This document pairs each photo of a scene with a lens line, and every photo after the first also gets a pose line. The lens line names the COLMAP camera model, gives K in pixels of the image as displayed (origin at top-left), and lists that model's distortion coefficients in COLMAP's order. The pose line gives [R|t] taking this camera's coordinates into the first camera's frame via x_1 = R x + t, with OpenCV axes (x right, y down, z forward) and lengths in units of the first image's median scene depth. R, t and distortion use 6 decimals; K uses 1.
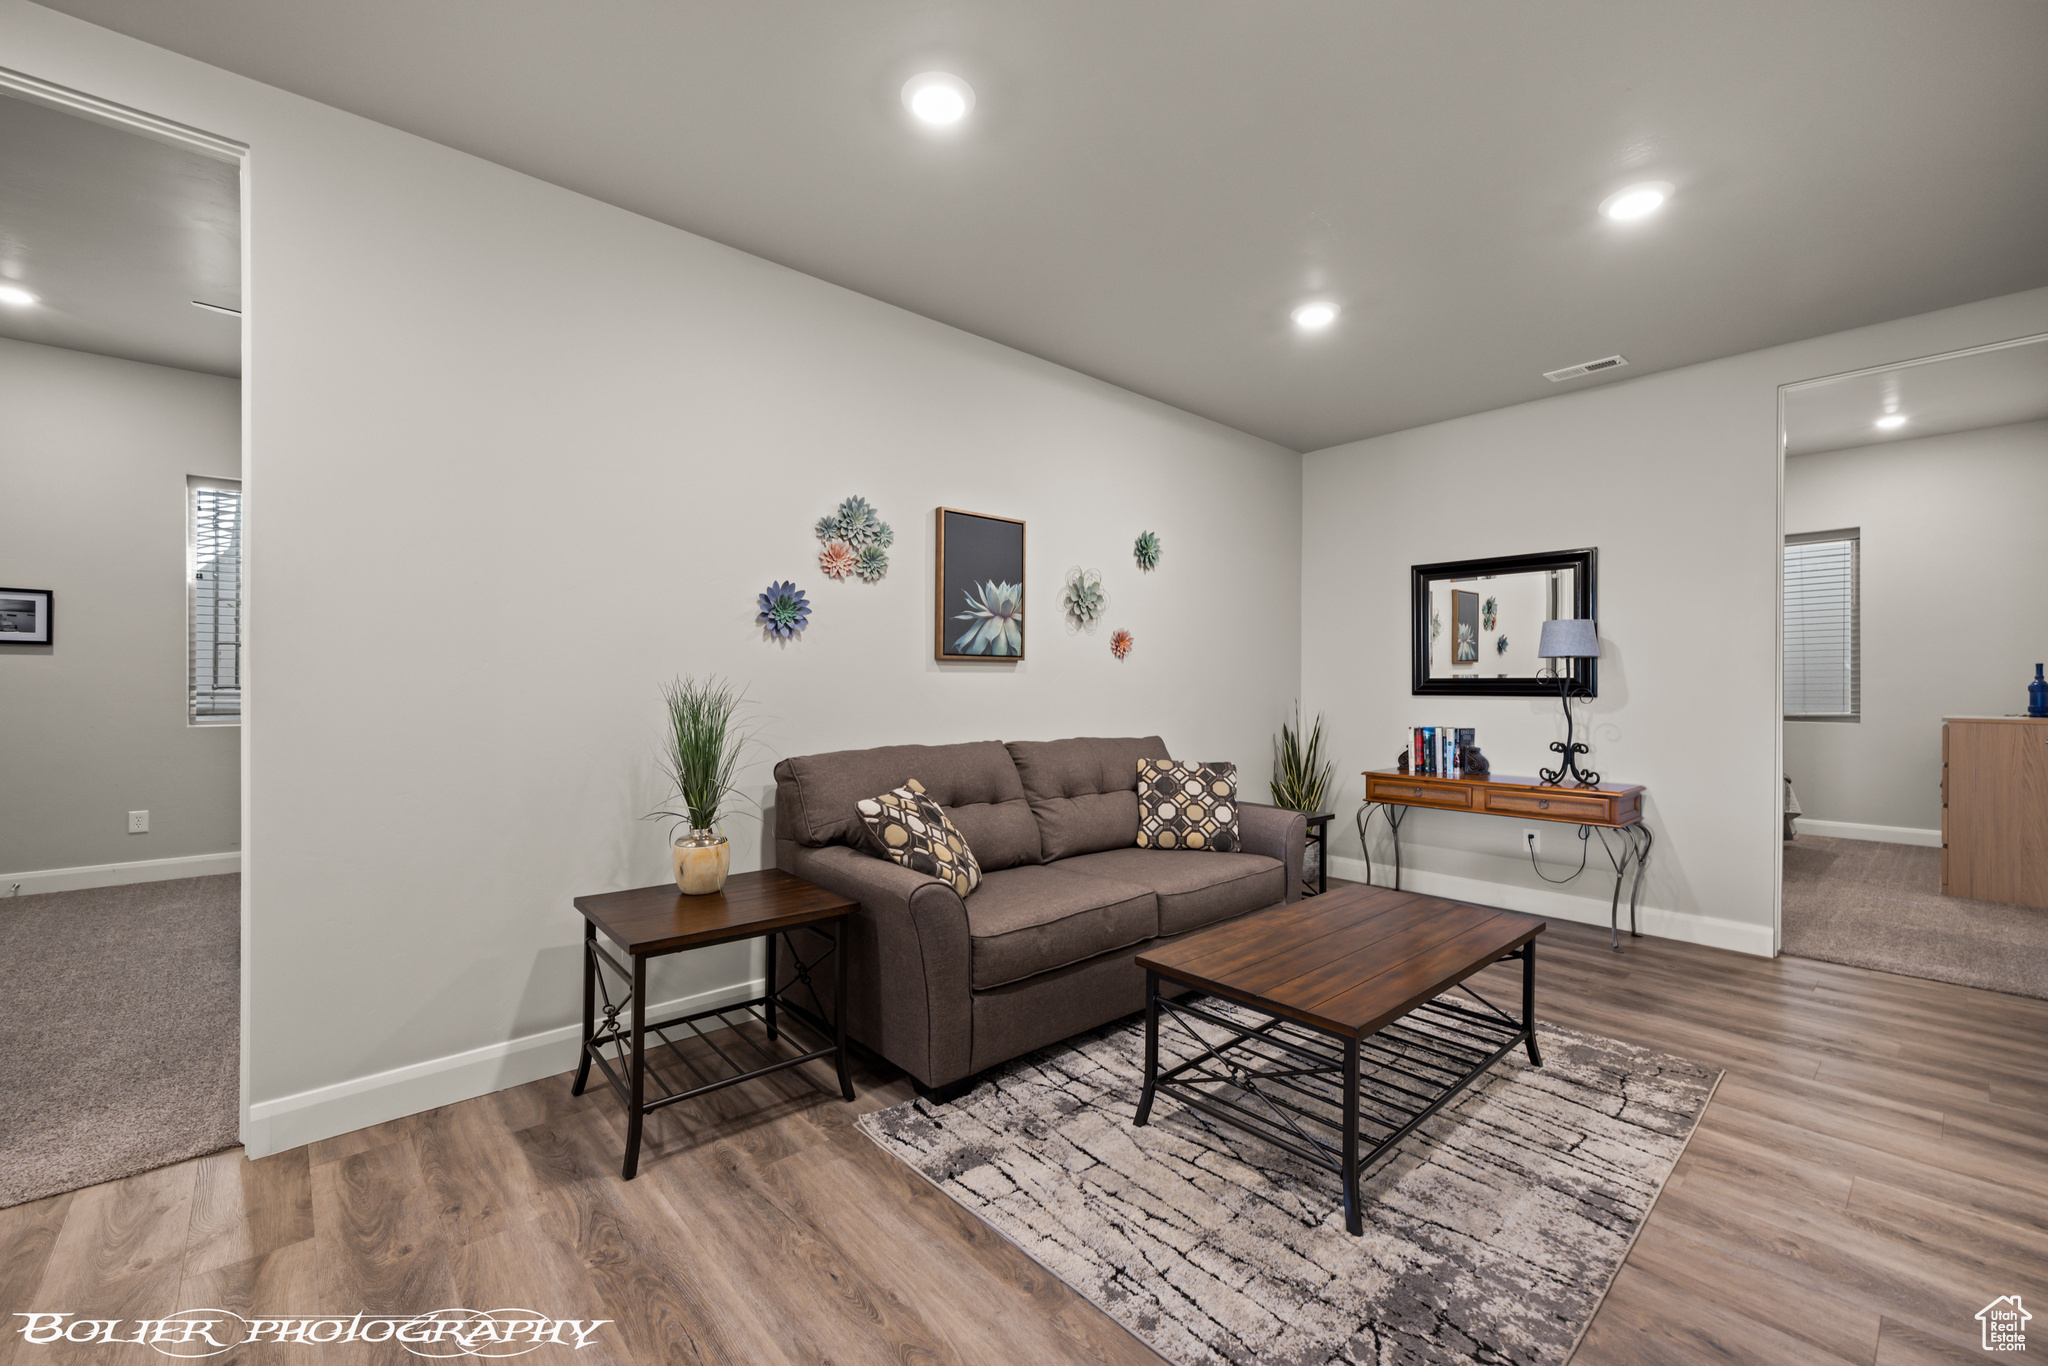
lens RADIAL K [[841.5, 0, 1020.7], [0, 841.5, 688.1], [0, 0, 1]] dist [-0.001372, 0.000184]
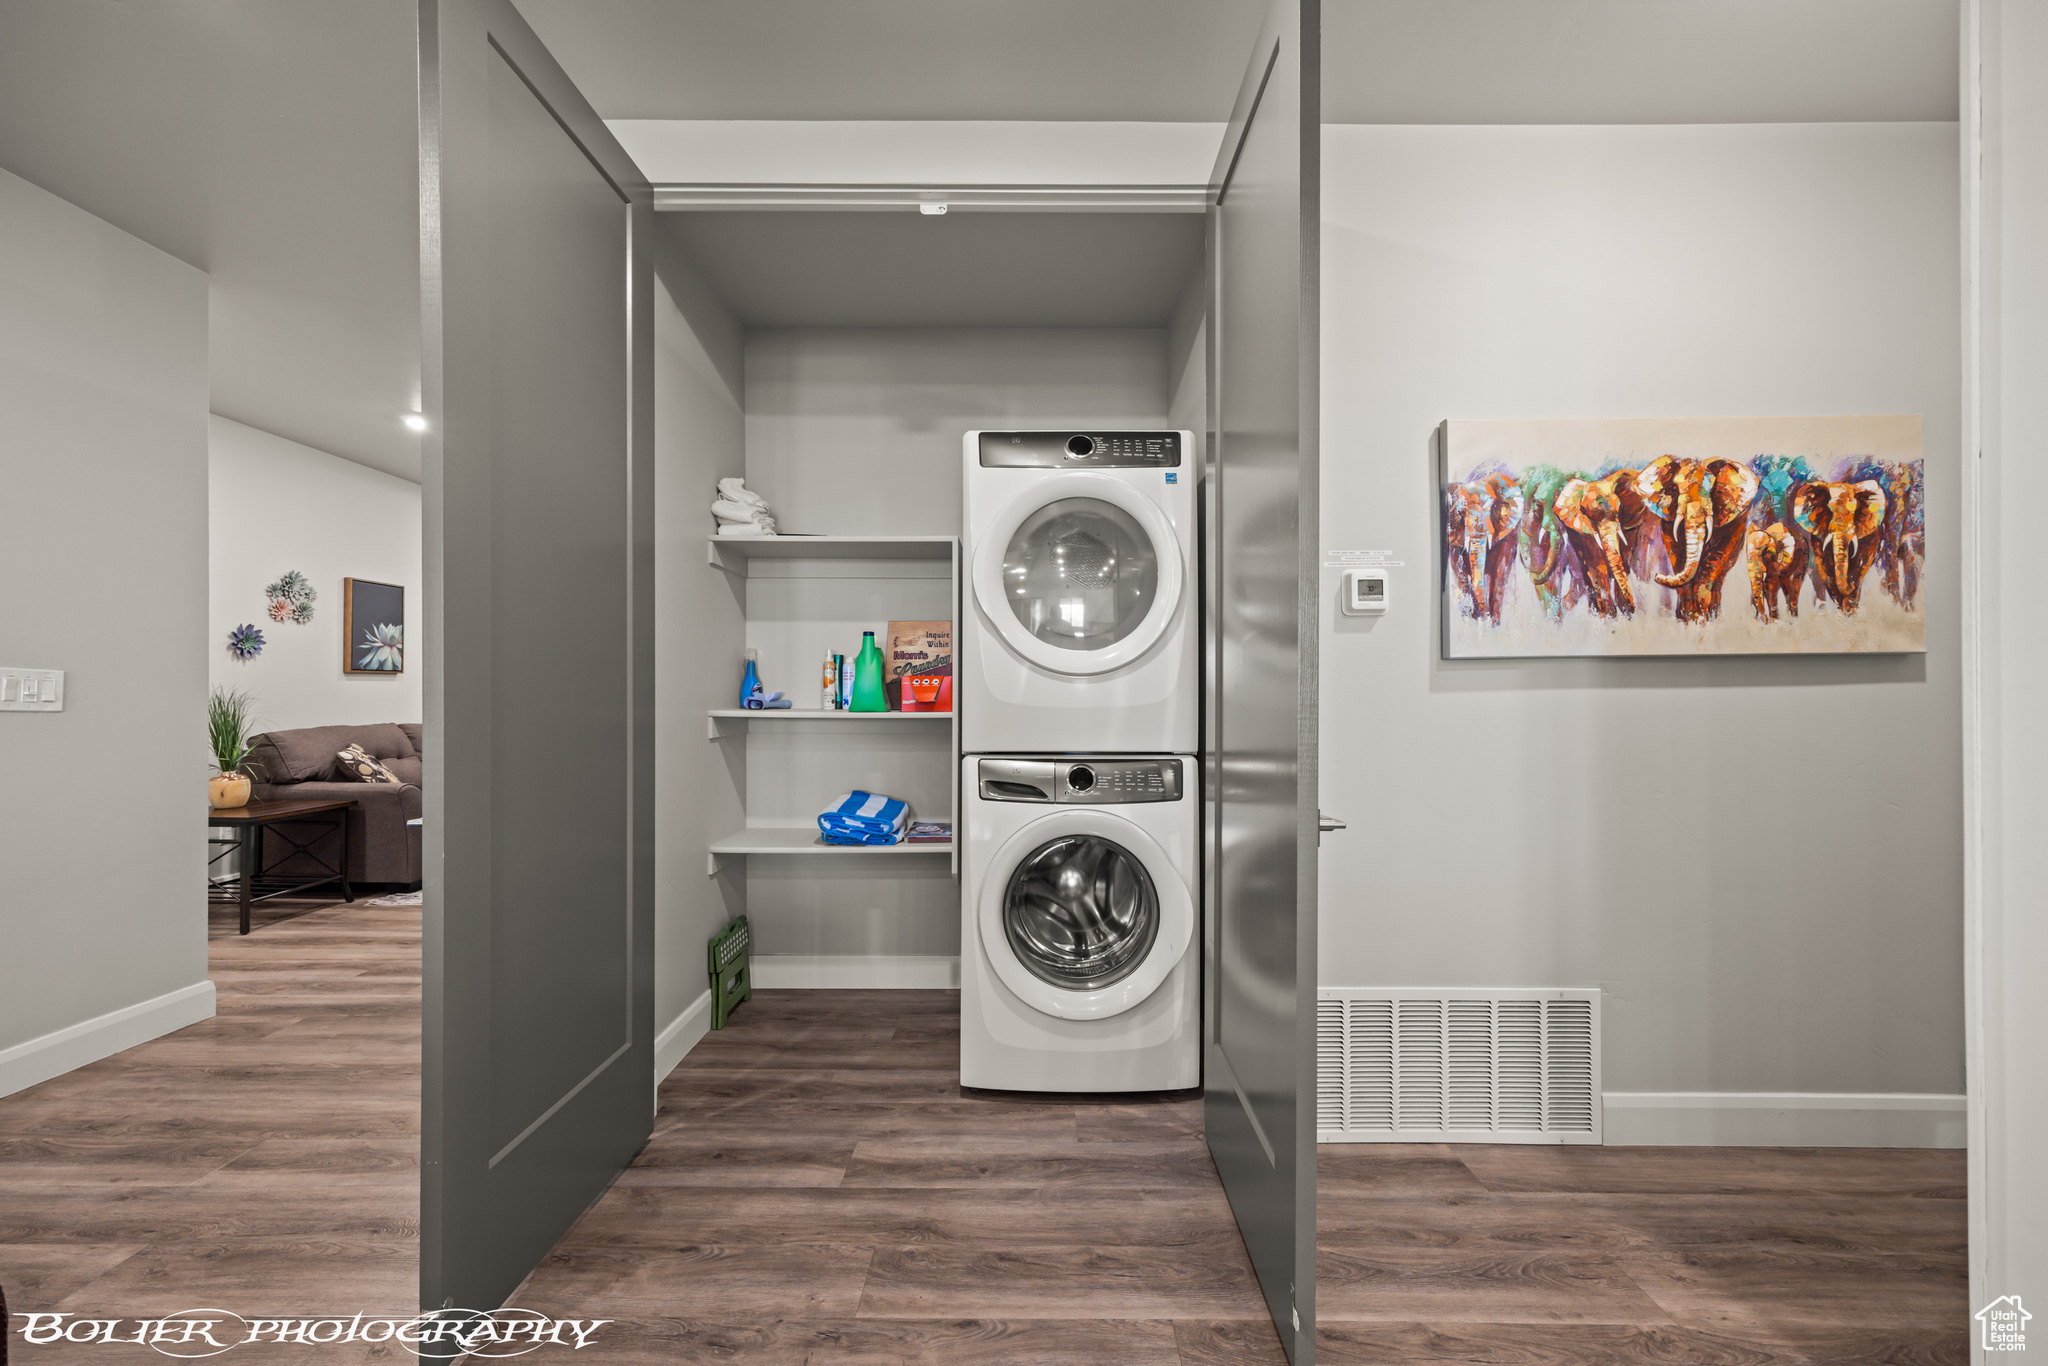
lens RADIAL K [[841.5, 0, 1026.8], [0, 841.5, 690.0], [0, 0, 1]] dist [-0.001372, 0.000184]
pose [[0.682635, -0.000142, 0.730759, -0.380727], [0.000521, 1.000000, -0.000293, -0.000912], [-0.730759, 0.000581, 0.682635, -1.017044]]
